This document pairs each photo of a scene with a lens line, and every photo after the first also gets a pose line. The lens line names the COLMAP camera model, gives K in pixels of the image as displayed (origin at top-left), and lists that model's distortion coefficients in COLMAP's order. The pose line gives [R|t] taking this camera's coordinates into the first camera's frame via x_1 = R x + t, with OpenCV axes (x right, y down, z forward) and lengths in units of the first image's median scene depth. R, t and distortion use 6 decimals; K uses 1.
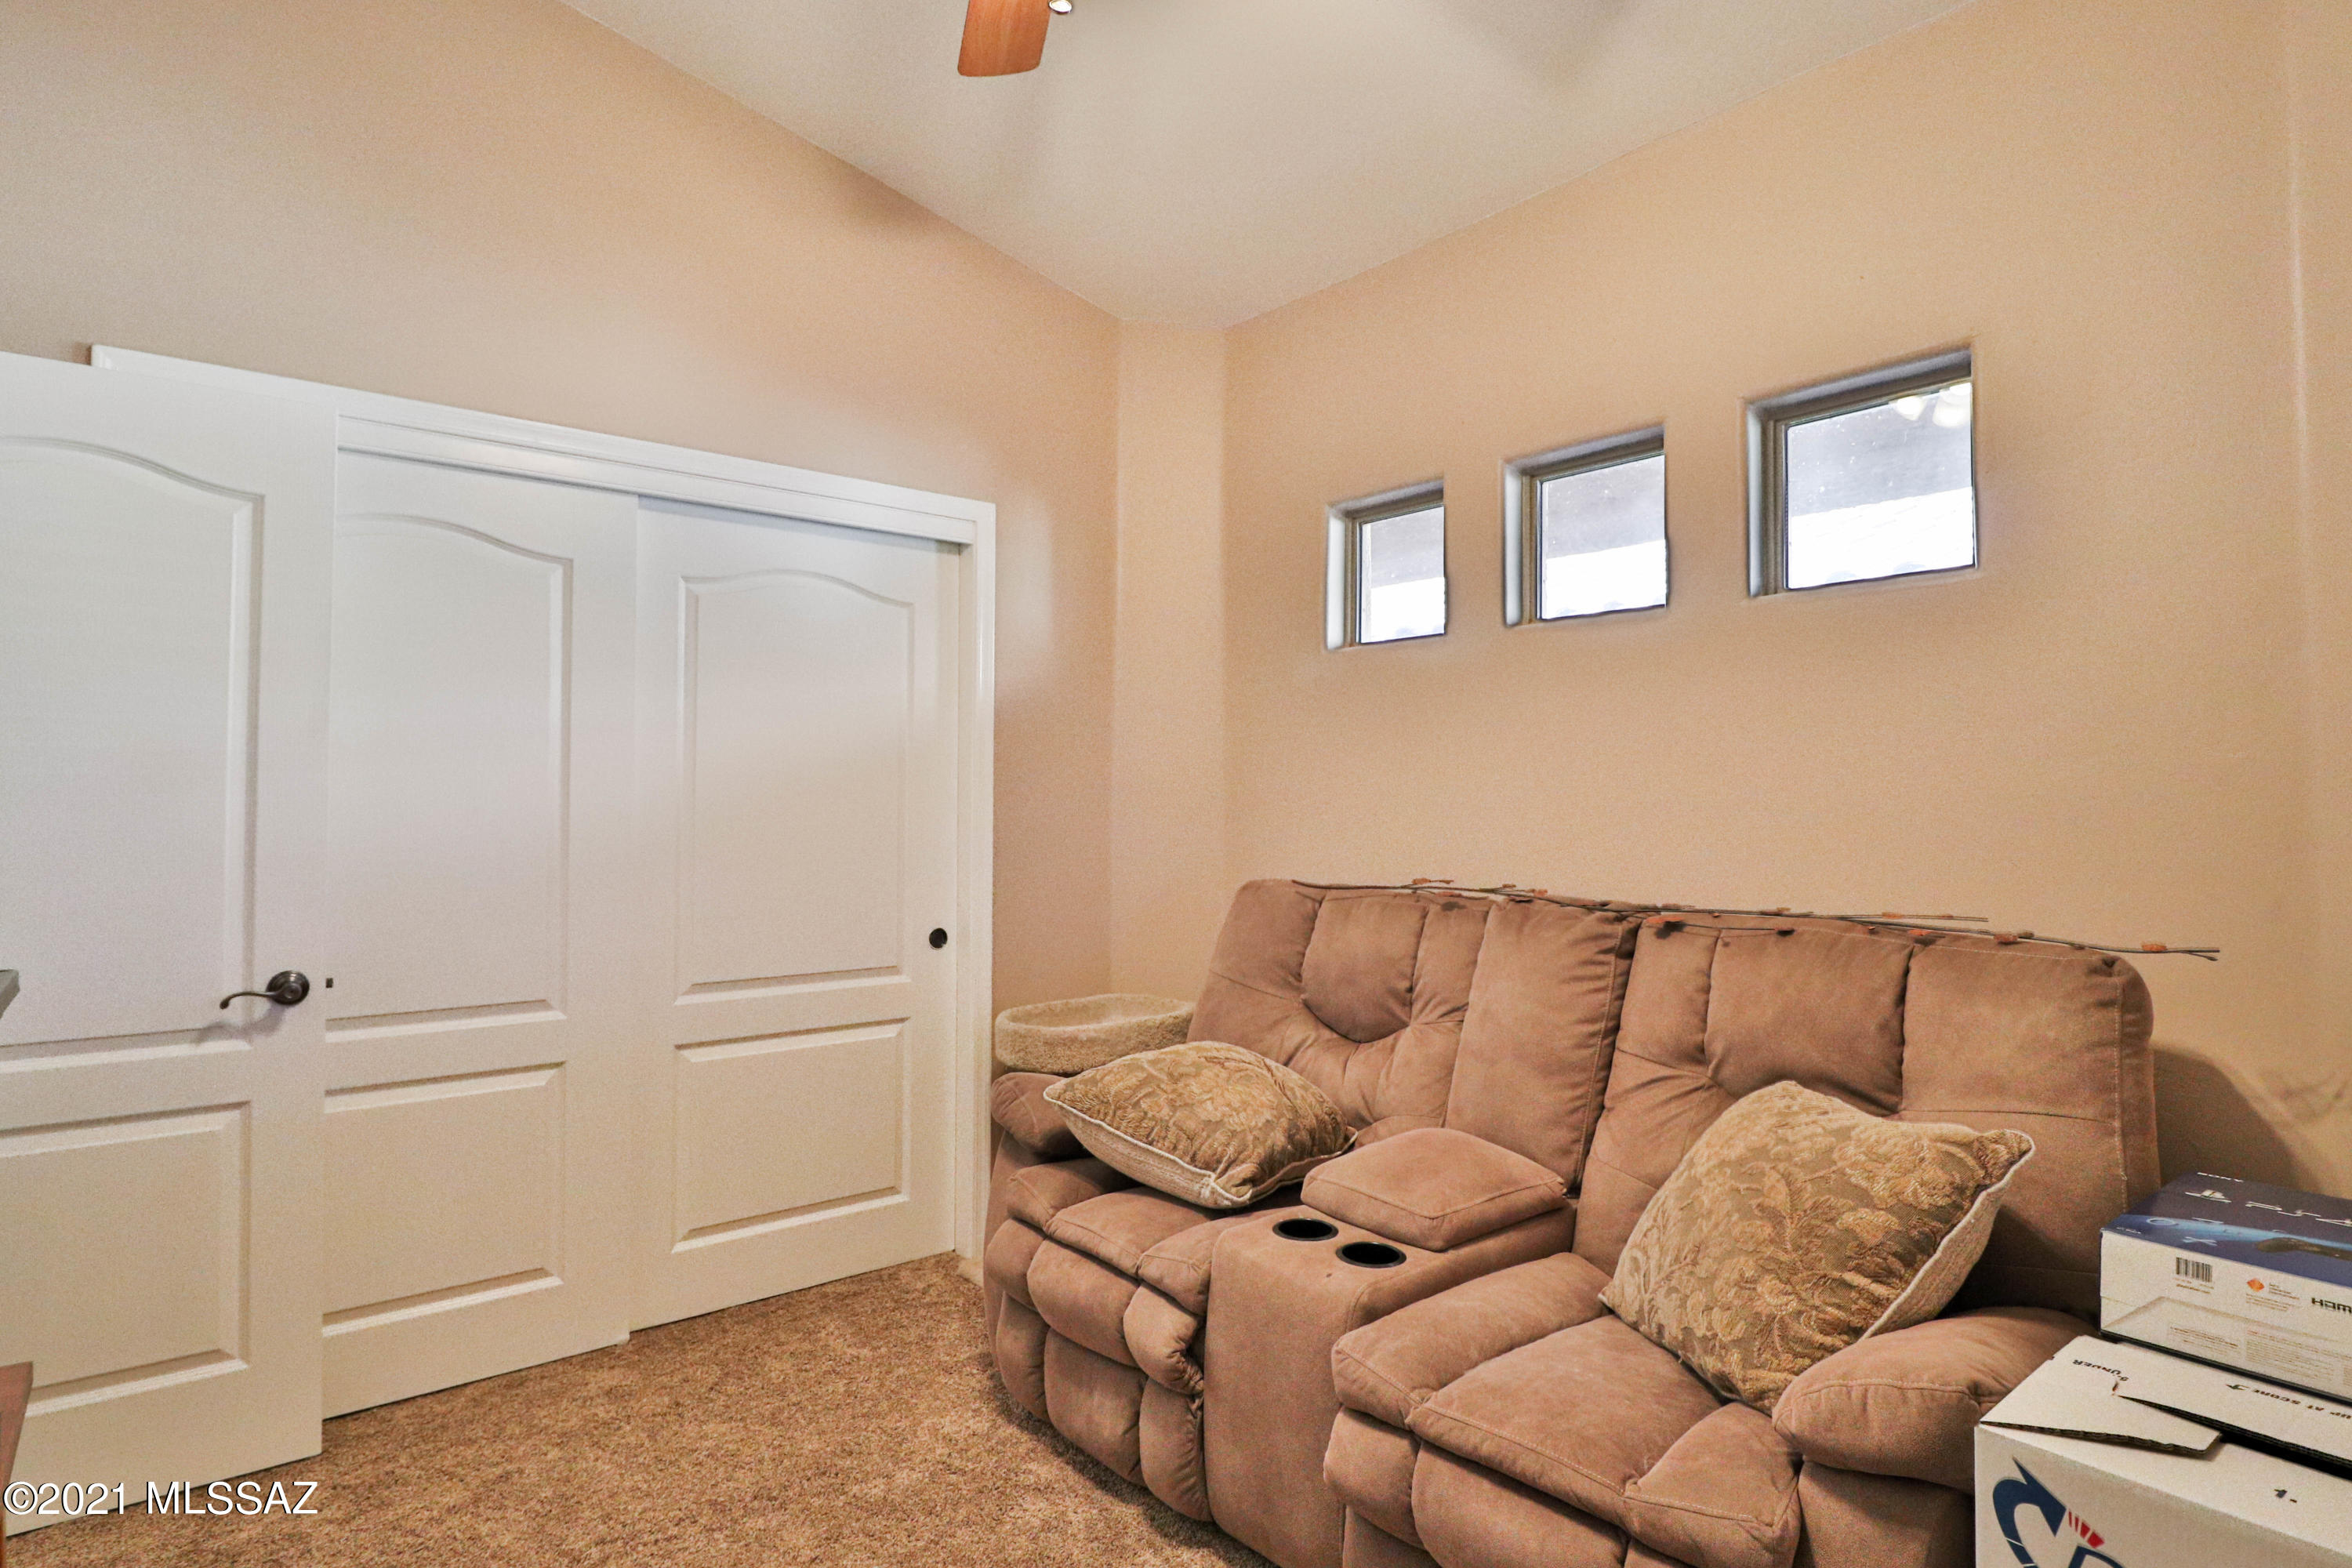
lens RADIAL K [[1227.2, 0, 1183.5], [0, 1227.2, 796.0], [0, 0, 1]] dist [-0.000469, -0.001049]
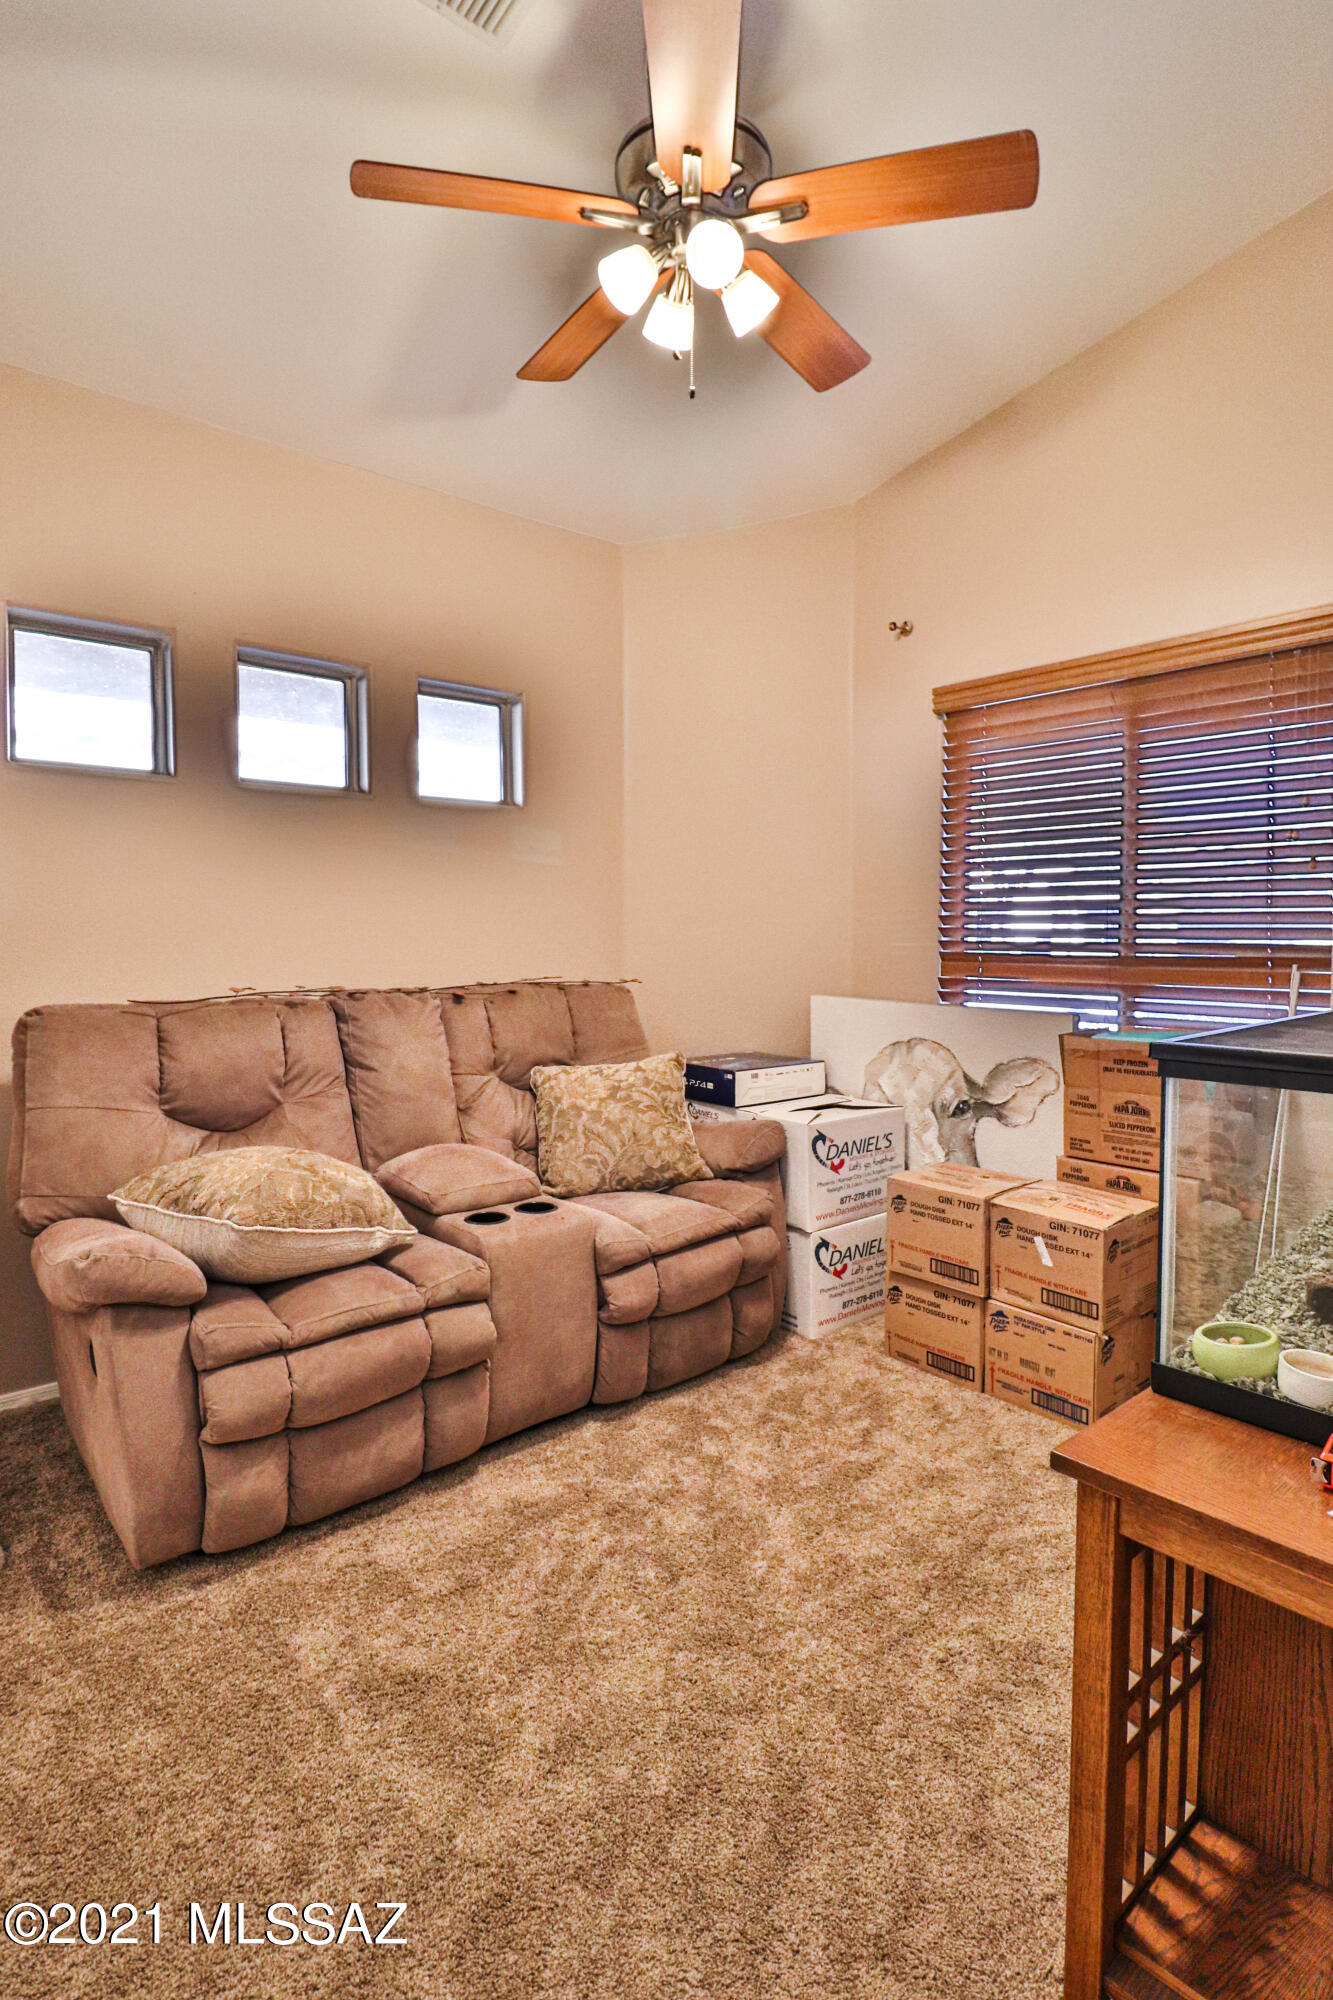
lens RADIAL K [[1043.5, 0, 670.9], [0, 1043.5, 994.2], [0, 0, 1]] dist [-0.000469, -0.001049]
pose [[-0.034743, -0.074743, 0.996597, -1.329507], [-0.010592, 0.997171, 0.074417, -0.007279], [-0.999340, -0.007971, -0.035436, 0.982741]]
